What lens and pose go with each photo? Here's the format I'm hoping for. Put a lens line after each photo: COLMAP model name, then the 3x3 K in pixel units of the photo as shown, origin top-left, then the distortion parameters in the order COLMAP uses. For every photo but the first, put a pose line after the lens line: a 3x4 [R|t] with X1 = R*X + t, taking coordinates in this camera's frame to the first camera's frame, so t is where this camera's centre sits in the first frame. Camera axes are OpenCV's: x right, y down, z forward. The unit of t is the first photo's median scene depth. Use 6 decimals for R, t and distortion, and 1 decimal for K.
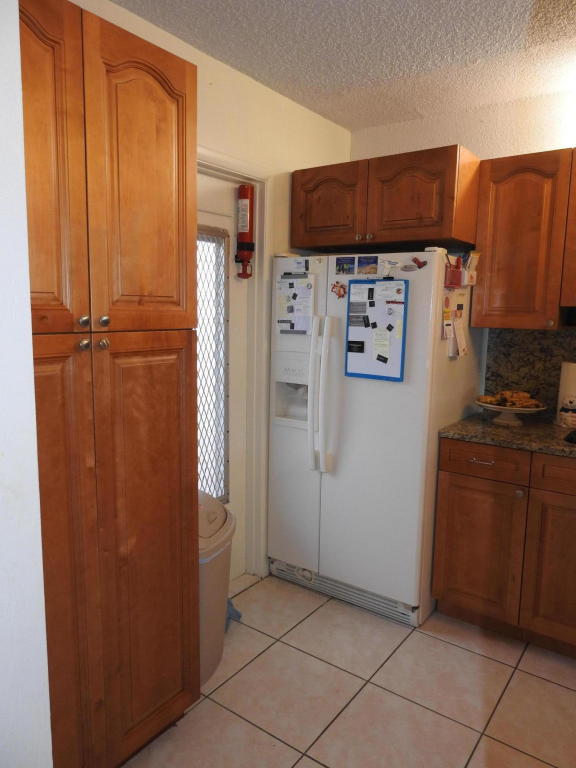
lens RADIAL K [[549.2, 0, 286.8], [0, 549.2, 384.6], [0, 0, 1]] dist [-0.001540, 0.002159]
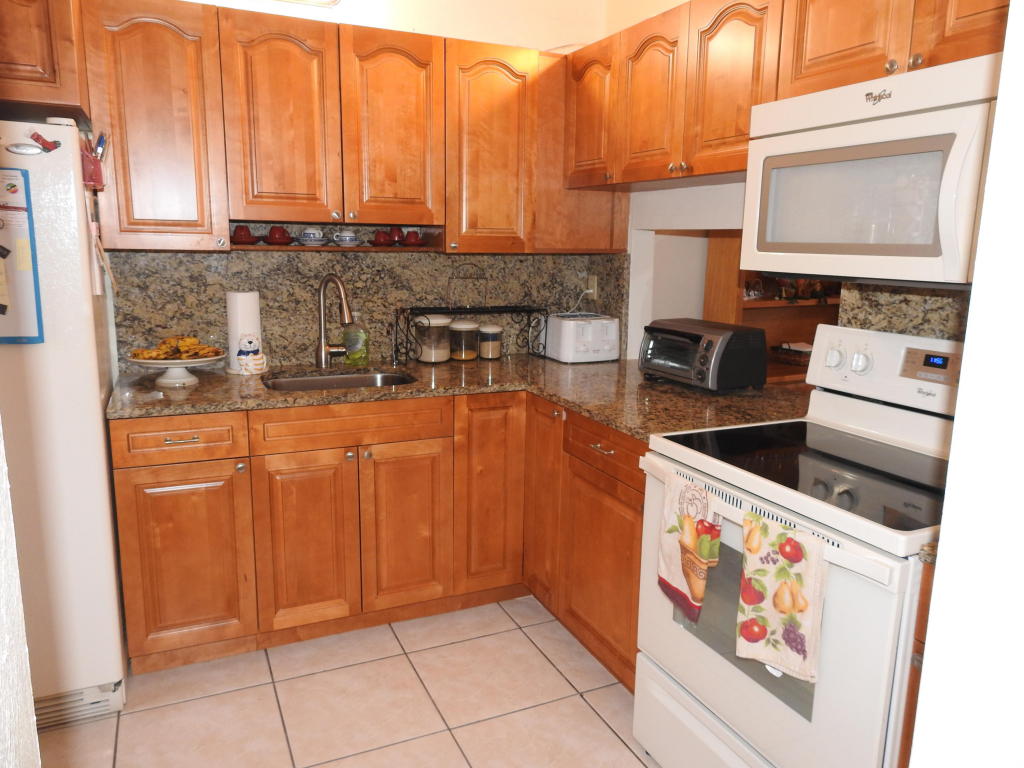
lens RADIAL K [[732.3, 0, 510.0], [0, 732.3, 382.2], [0, 0, 1]] dist [-0.001540, 0.002159]
pose [[0.491293, -0.174679, 0.853299, -0.194887], [0.104385, 0.984431, 0.141422, -0.019527], [-0.864717, 0.019592, 0.501878, 0.133682]]
